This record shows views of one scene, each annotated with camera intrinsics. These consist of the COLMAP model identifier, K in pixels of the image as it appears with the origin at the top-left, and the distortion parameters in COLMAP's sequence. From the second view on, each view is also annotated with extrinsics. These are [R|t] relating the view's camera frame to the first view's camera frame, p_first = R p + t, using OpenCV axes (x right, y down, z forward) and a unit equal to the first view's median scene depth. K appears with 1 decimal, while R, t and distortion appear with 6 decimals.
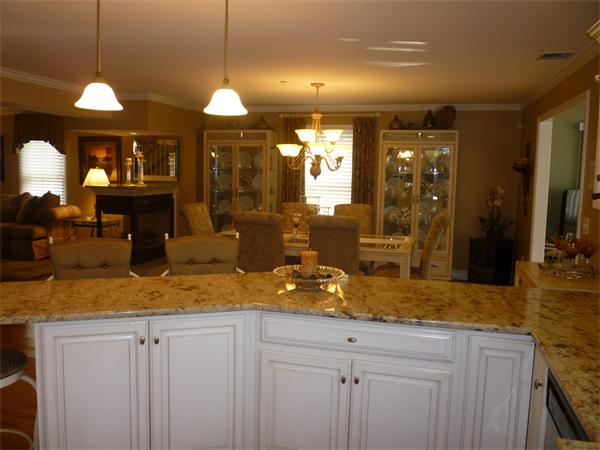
lens RADIAL K [[521.3, 0, 296.8], [0, 521.3, 223.9], [0, 0, 1]] dist [-0.049050, 0.011457]
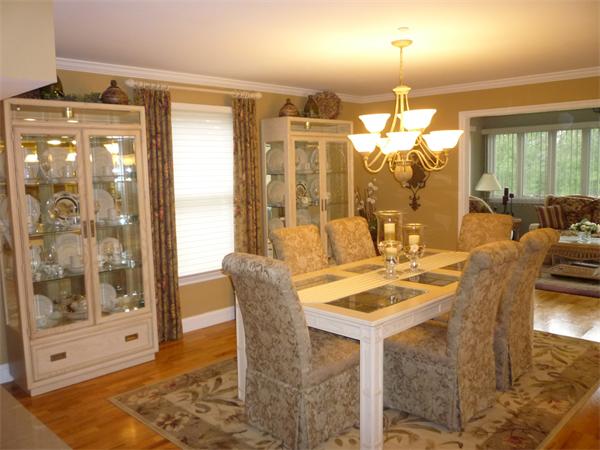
lens RADIAL K [[521.3, 0, 296.8], [0, 521.3, 223.9], [0, 0, 1]] dist [-0.049050, 0.011457]
pose [[0.488209, -0.123674, 0.863919, -0.485024], [0.123473, 0.989739, 0.071910, -0.080218], [-0.863948, 0.071563, 0.498470, 0.621121]]
